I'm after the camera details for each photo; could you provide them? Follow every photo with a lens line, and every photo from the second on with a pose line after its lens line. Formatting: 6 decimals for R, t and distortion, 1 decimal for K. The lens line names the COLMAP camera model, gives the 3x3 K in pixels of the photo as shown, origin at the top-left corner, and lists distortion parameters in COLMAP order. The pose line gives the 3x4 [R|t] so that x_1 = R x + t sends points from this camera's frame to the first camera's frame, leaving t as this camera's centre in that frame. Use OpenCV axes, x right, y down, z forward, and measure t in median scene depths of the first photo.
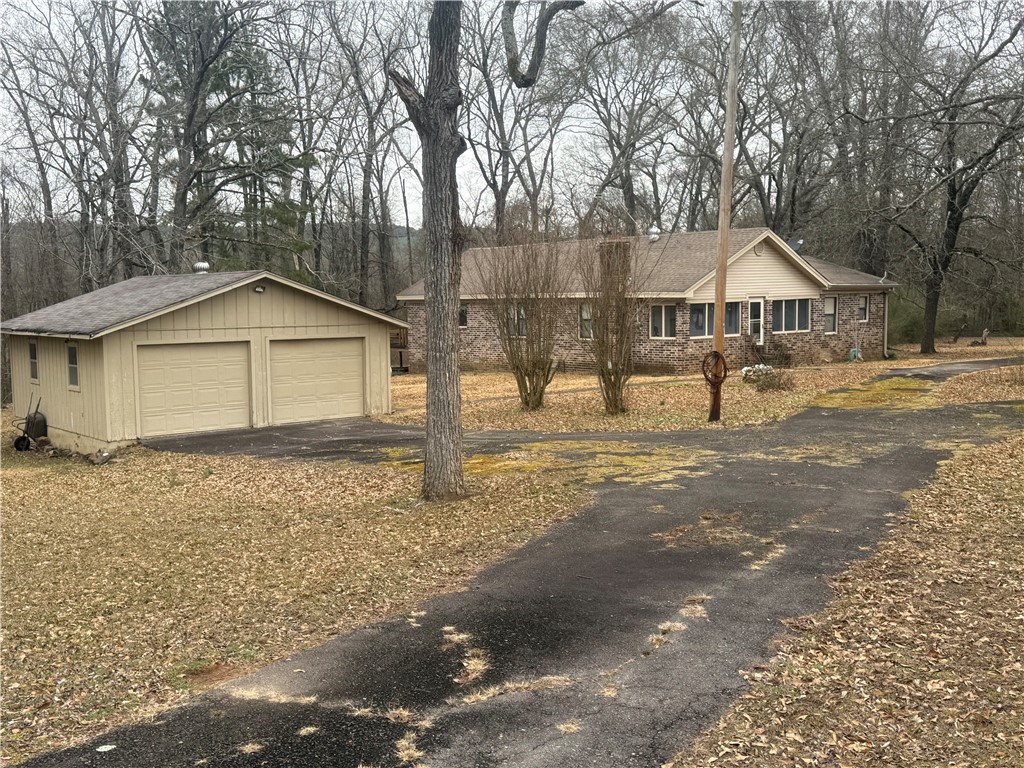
lens RADIAL K [[1104.4, 0, 512.3], [0, 1104.4, 389.1], [0, 0, 1]] dist [0.106282, 0.000000]
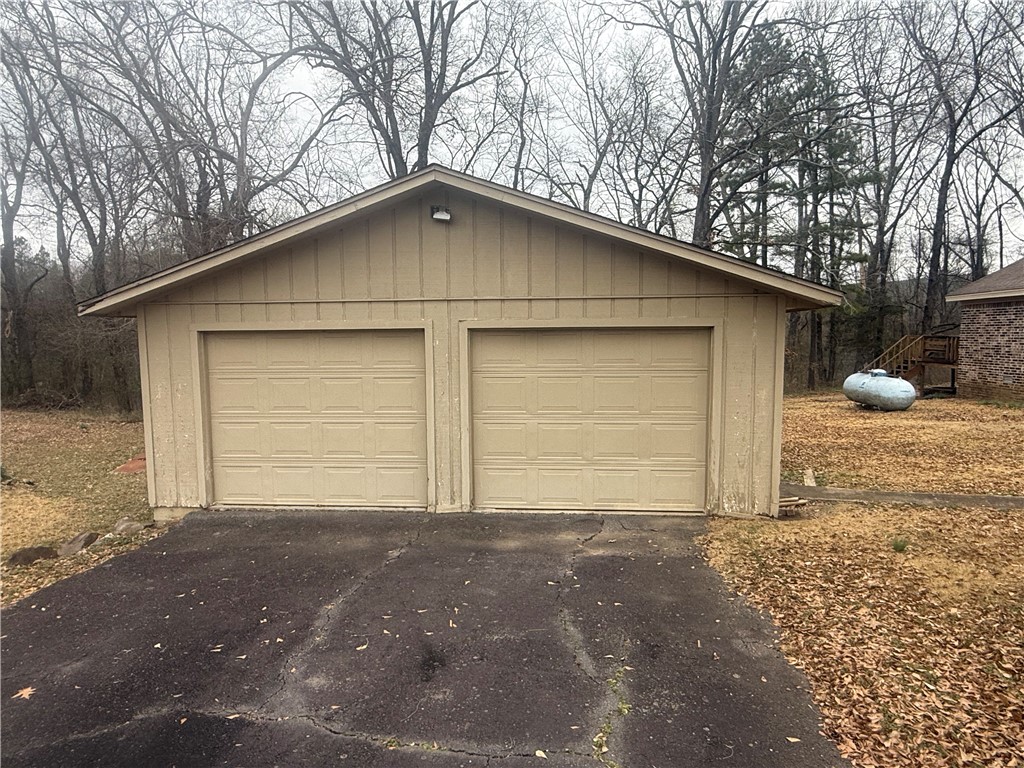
lens RADIAL K [[628.9, 0, 512.3], [0, 628.9, 386.9], [0, 0, 1]] dist [-0.002013, -0.000336]
pose [[0.718023, 0.065344, -0.692945, -0.022939], [-0.060125, 0.997685, 0.031780, -0.028395], [0.693418, 0.018845, 0.720290, 0.799640]]
